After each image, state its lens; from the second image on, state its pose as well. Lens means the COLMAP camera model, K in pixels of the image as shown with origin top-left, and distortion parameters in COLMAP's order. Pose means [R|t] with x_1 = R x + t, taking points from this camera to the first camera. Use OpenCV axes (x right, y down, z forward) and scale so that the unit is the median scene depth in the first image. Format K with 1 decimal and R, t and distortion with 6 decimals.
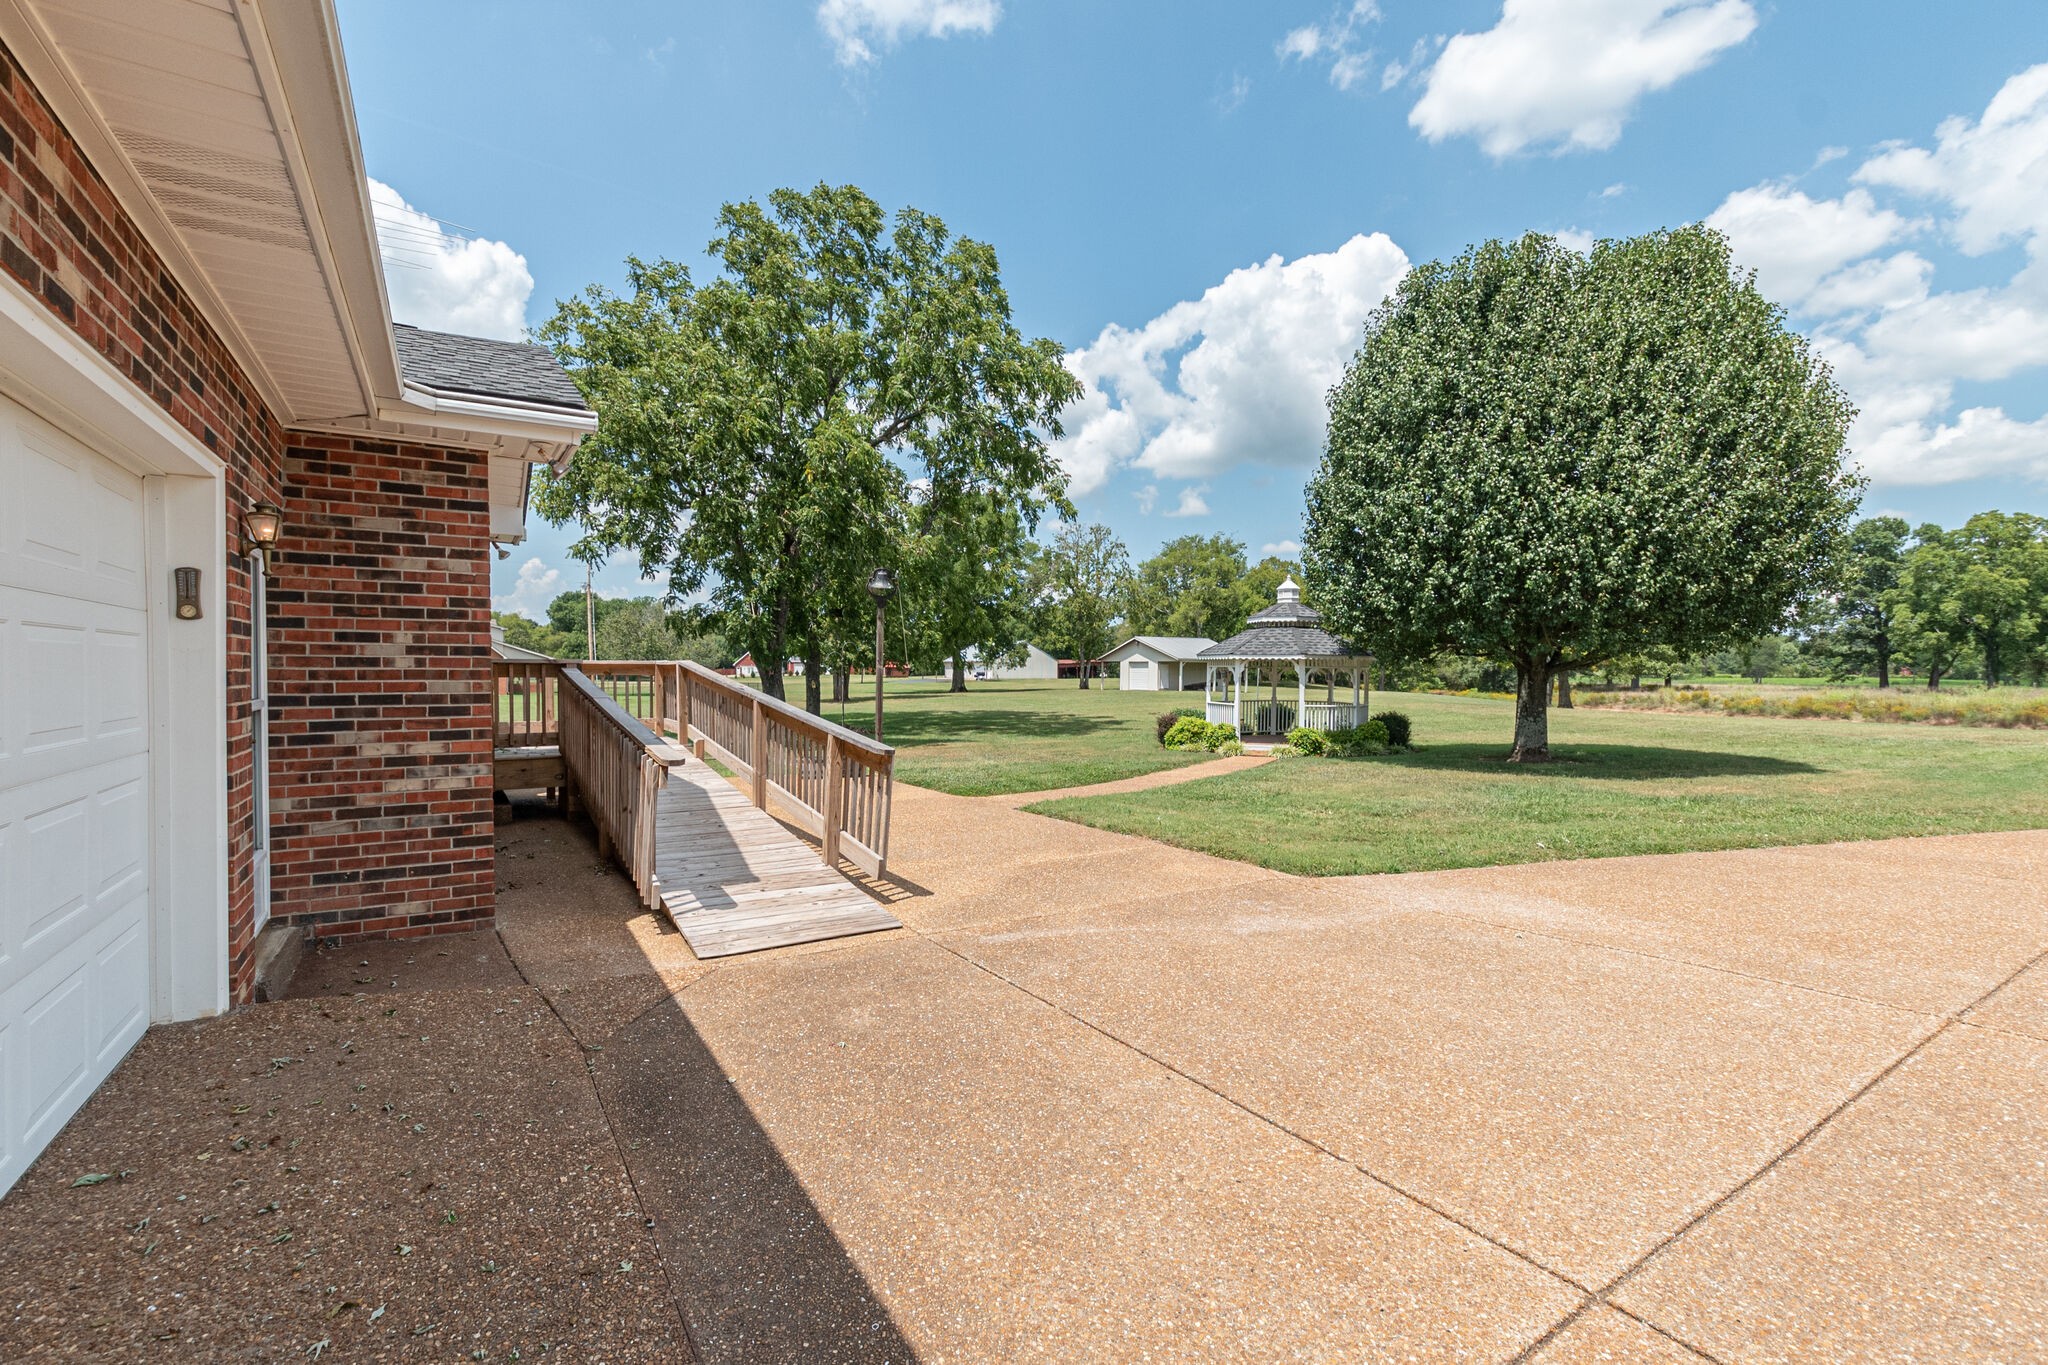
lens RADIAL K [[893.6, 0, 1023.3], [0, 893.6, 693.8], [0, 0, 1]] dist [0.017004, -0.000043]
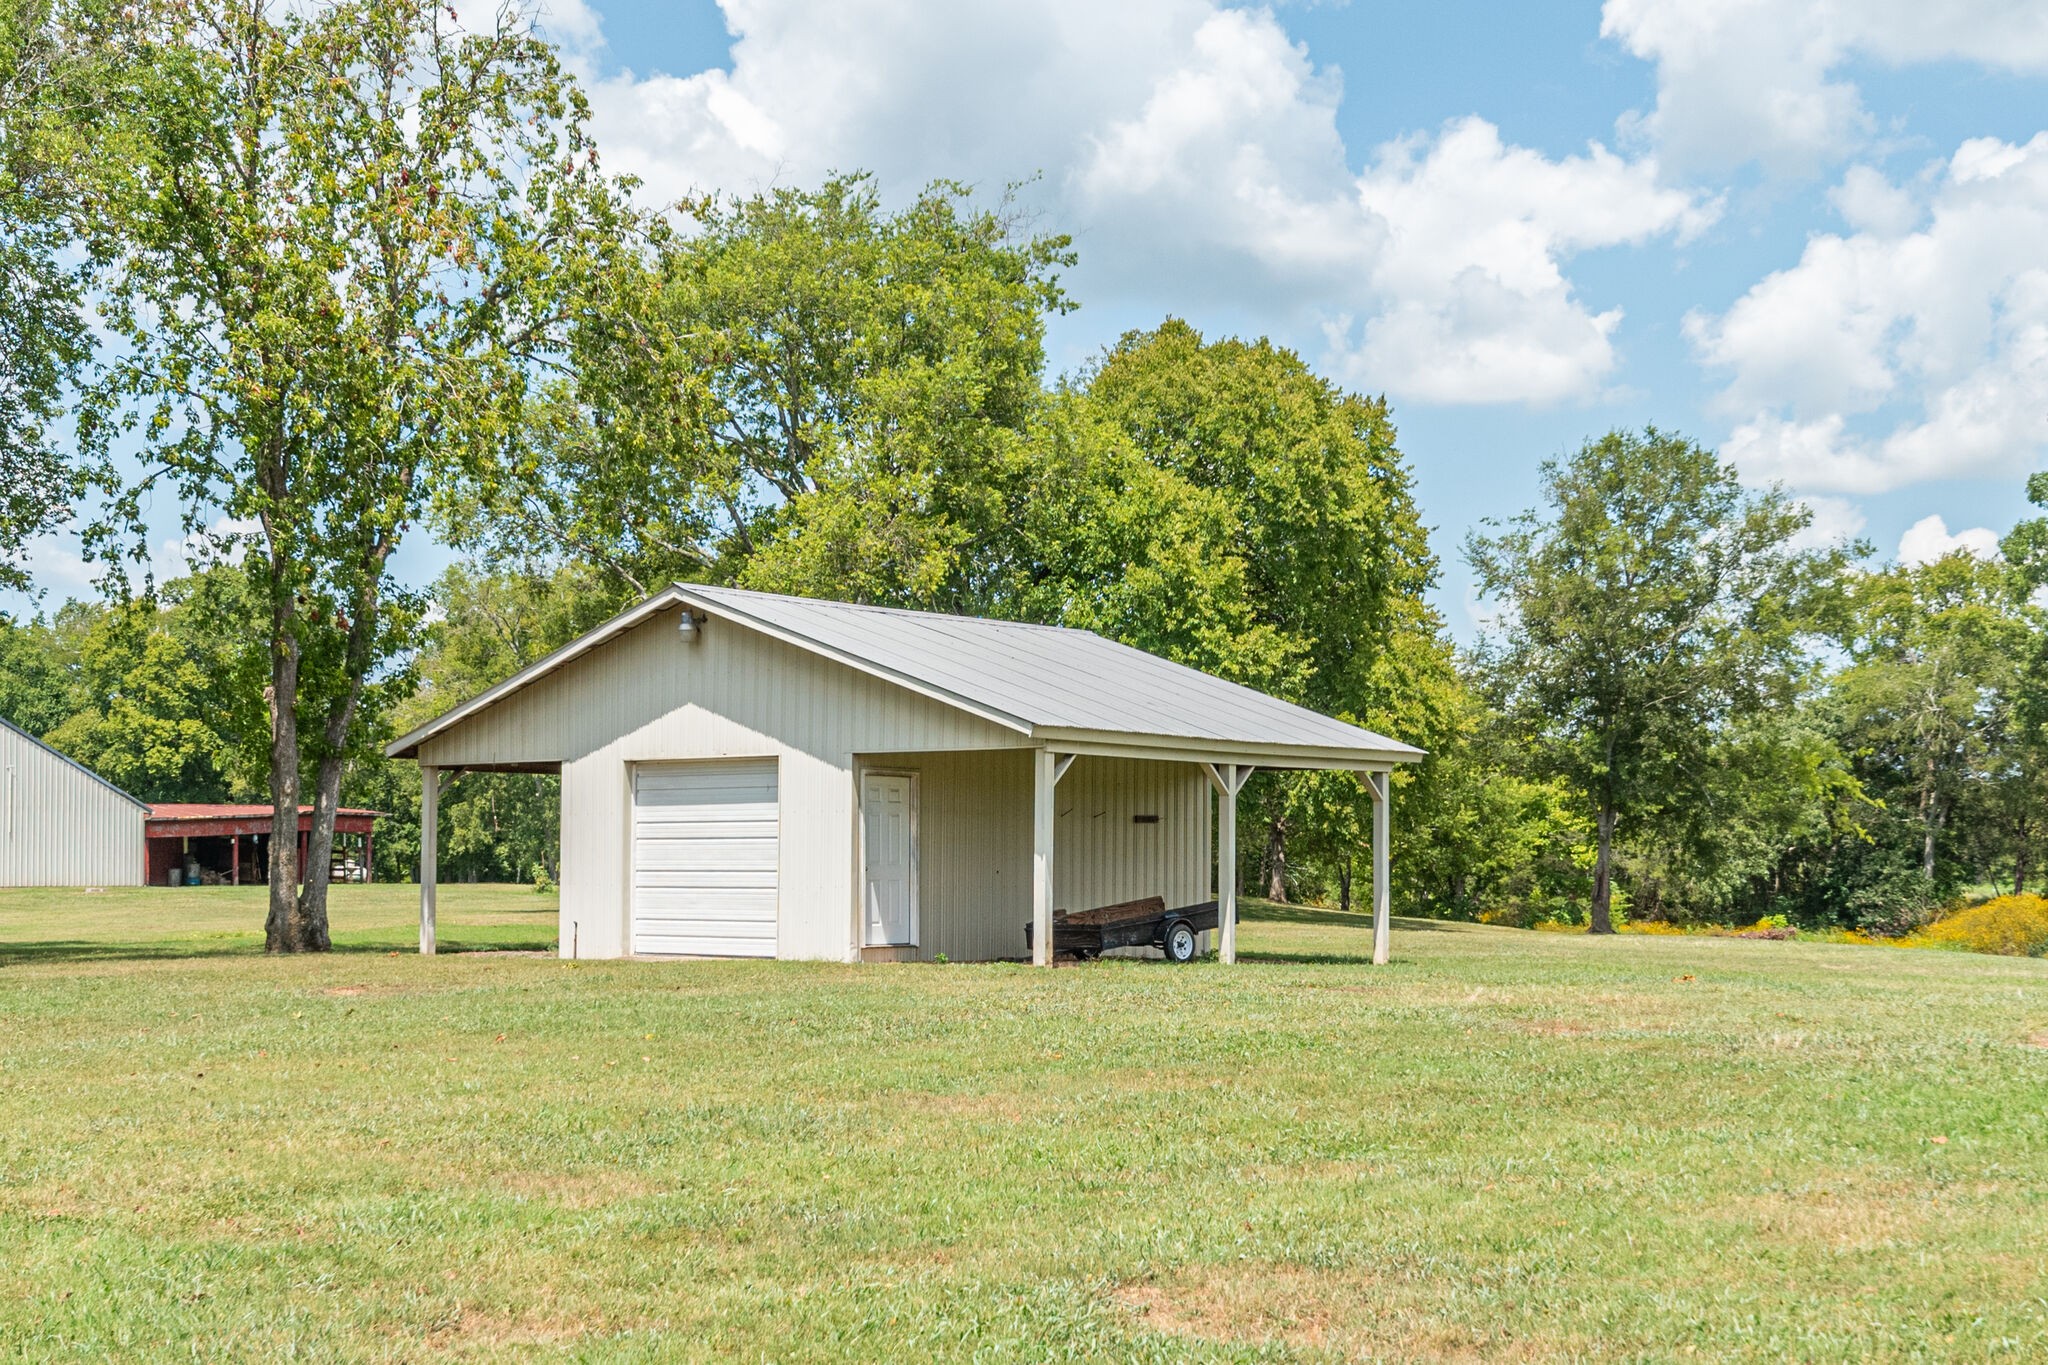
lens RADIAL K [[3159.2, 0, 1024.0], [0, 3159.2, 682.5], [0, 0, 1]] dist [0.145797, -0.043116]
pose [[0.954556, 0.013973, 0.297704, 0.024252], [0.009998, 0.996837, -0.078843, -0.006863], [-0.297864, 0.078236, 0.951397, 0.439654]]
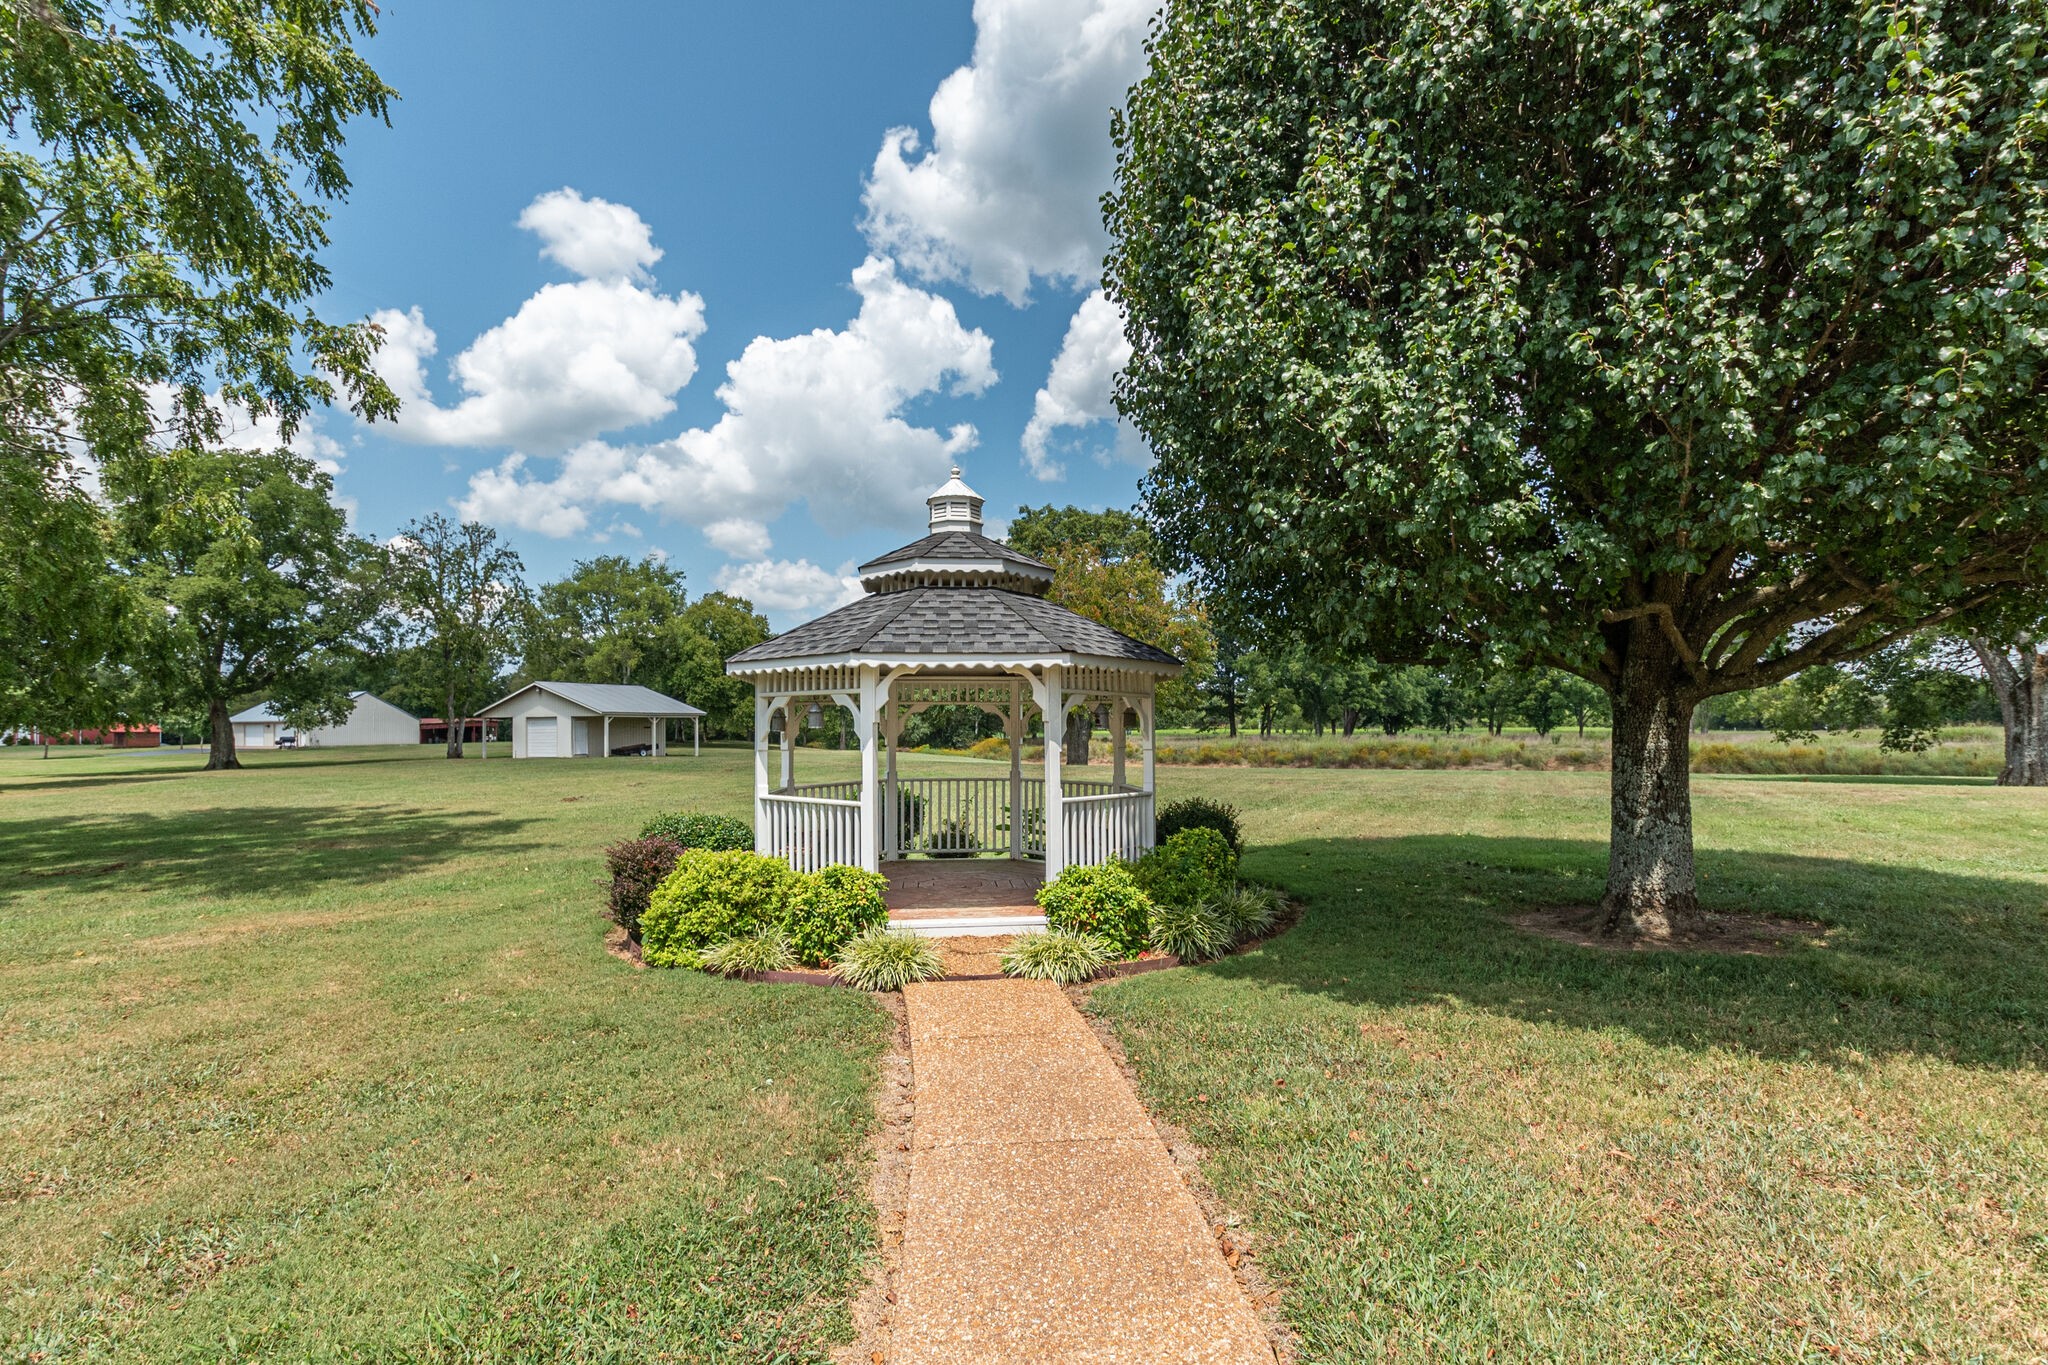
lens RADIAL K [[995.6, 0, 1024.9], [0, 995.6, 717.0], [0, 0, 1]] dist [-0.002020, -0.000471]
pose [[0.836200, -0.007801, 0.548369, 0.015347], [0.028890, 0.999137, -0.029841, -0.001548], [-0.547663, 0.040795, 0.835704, 0.120167]]
